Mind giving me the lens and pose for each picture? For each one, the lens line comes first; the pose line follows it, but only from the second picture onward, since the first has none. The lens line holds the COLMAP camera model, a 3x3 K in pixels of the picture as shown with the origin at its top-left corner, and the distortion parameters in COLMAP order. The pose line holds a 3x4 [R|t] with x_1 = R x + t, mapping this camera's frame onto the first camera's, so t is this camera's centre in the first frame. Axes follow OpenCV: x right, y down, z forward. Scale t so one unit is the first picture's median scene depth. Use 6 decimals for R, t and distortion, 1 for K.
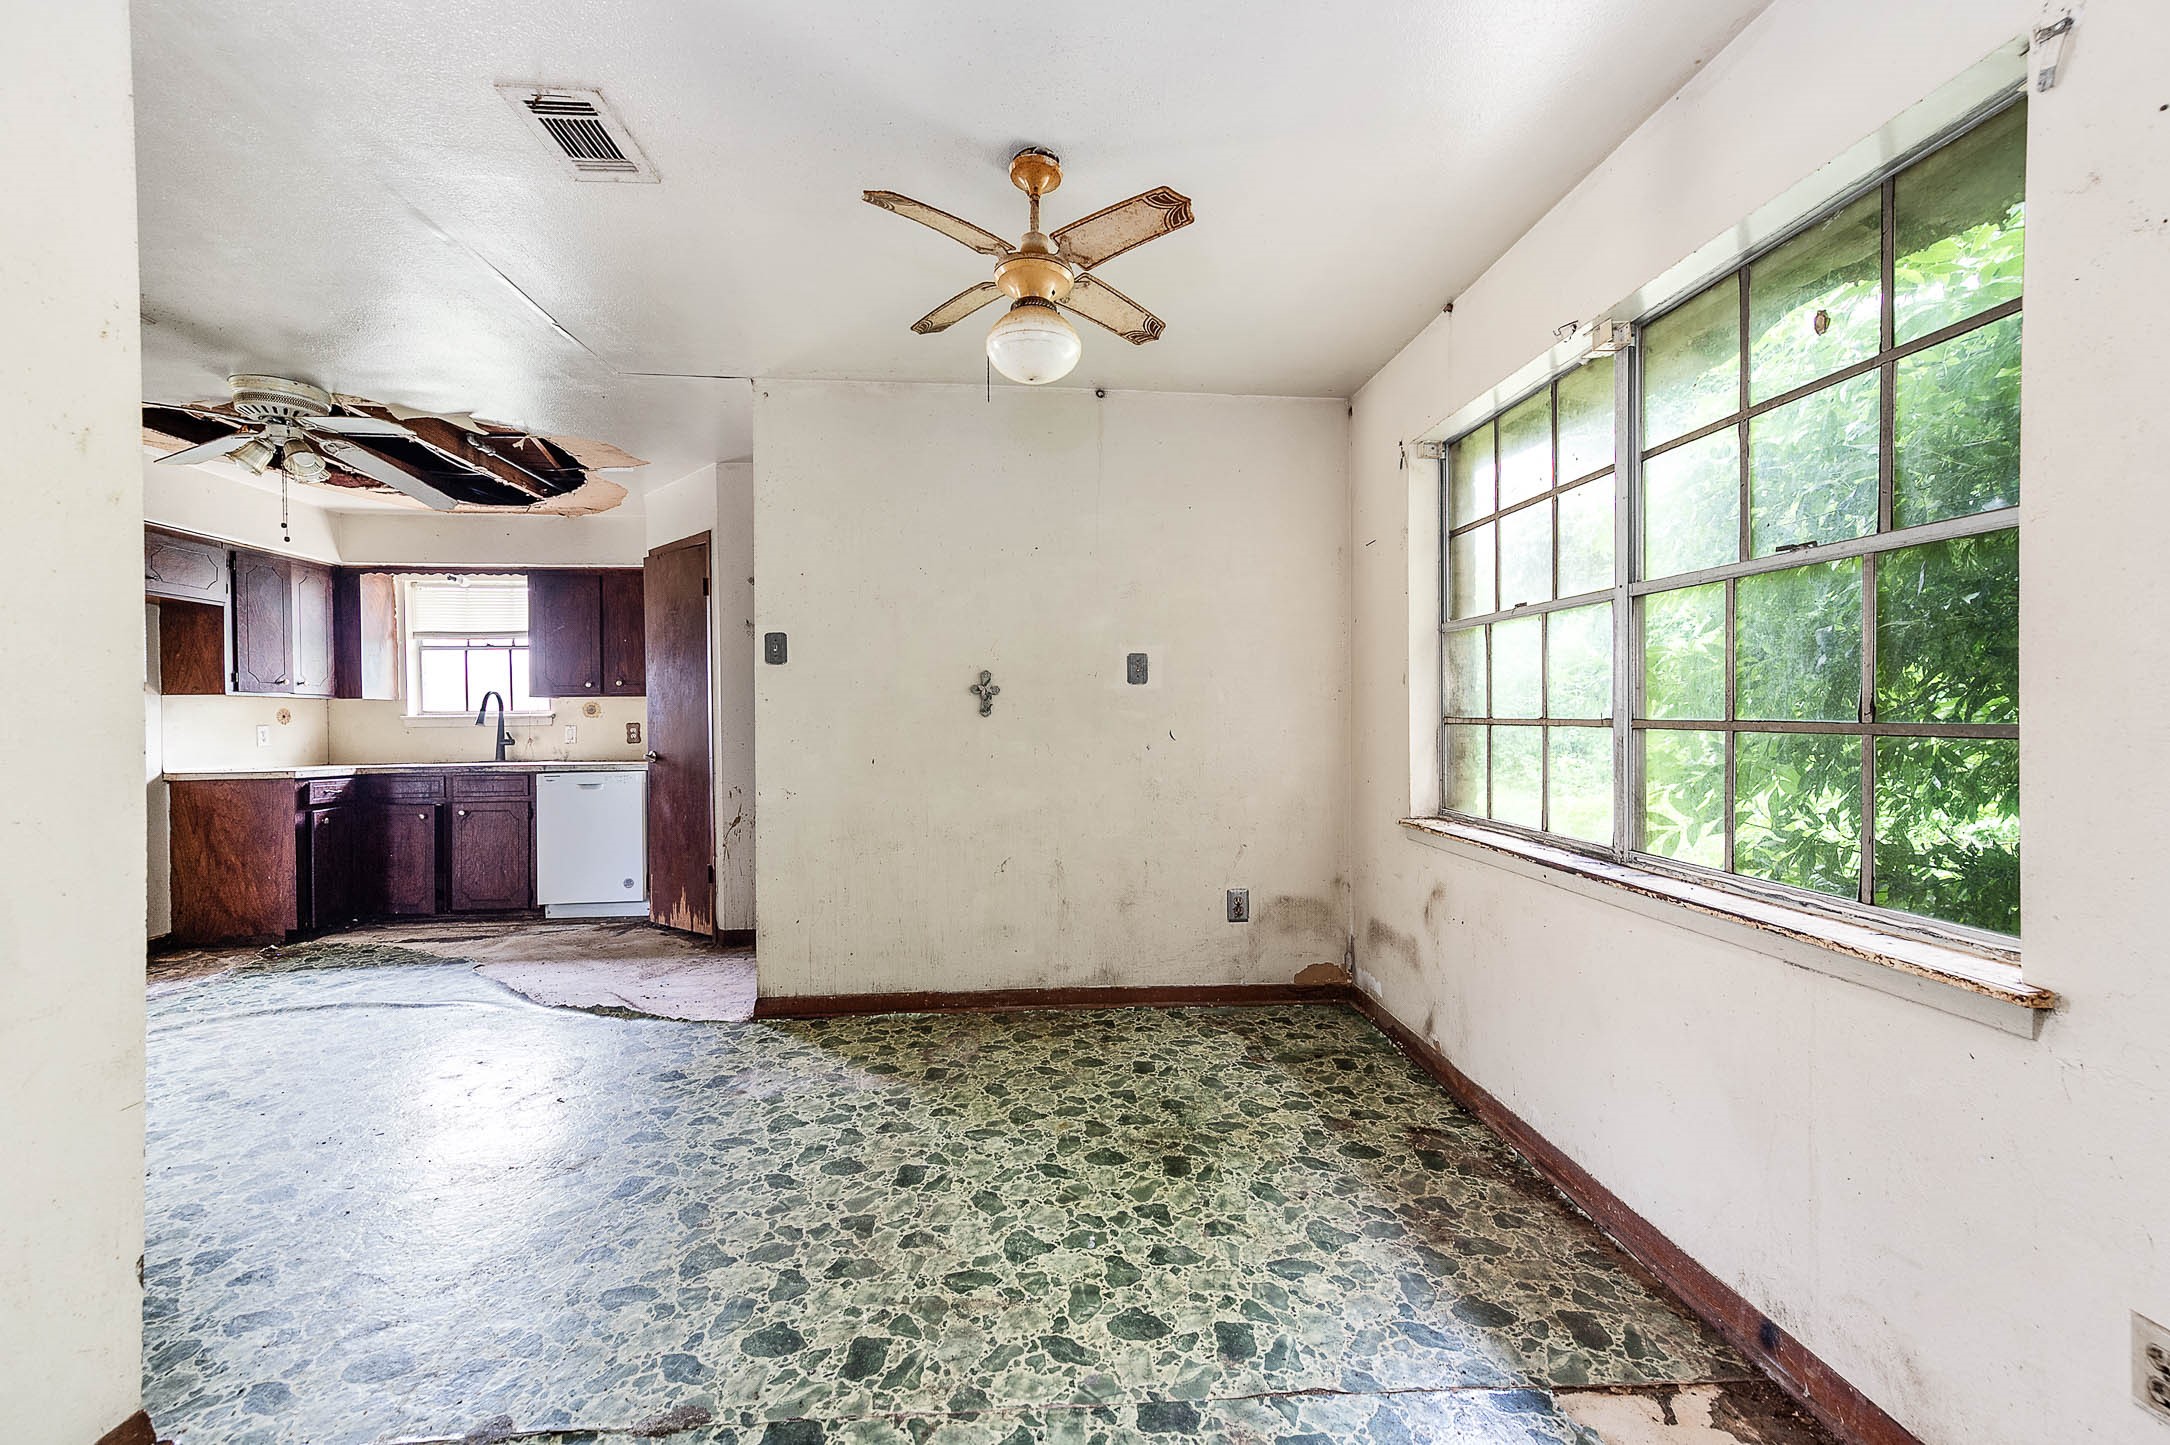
lens RADIAL K [[849.4, 0, 1086.0], [0, 849.4, 732.0], [0, 0, 1]] dist [0.013615, 0.000774]
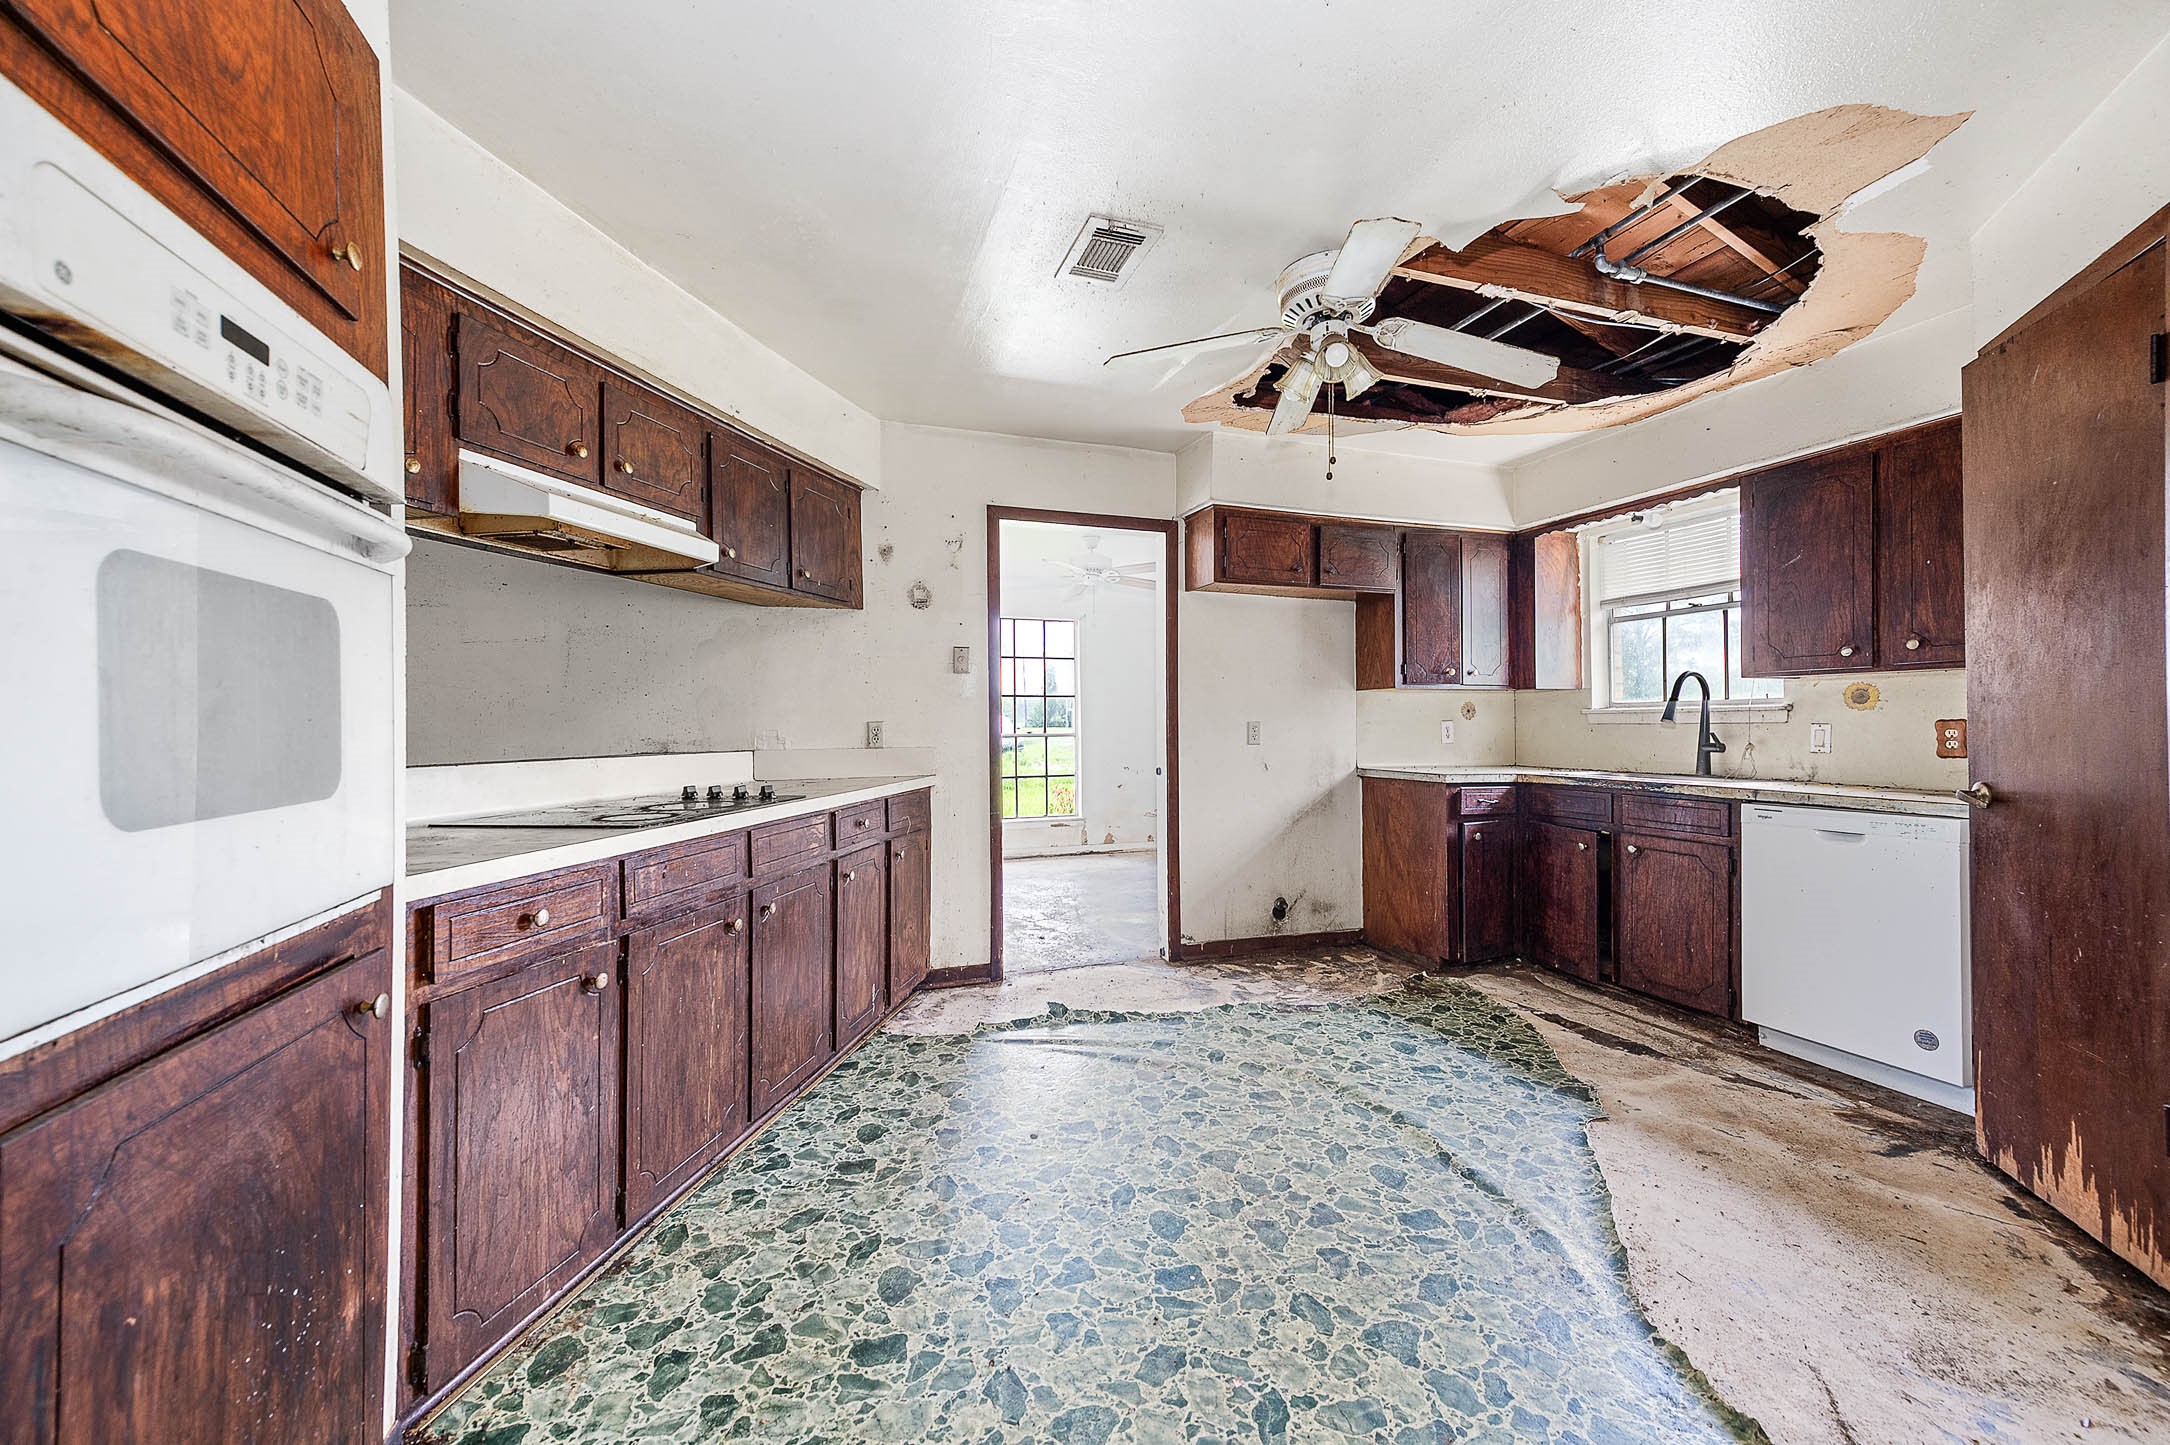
lens RADIAL K [[838.0, 0, 1088.3], [0, 838.0, 715.3], [0, 0, 1]] dist [0.012435, 0.000045]
pose [[0.245640, 0.000383, -0.969361, -0.174669], [-0.010362, 0.999944, -0.002231, -0.007446], [0.969306, 0.010592, 0.245630, 0.400813]]
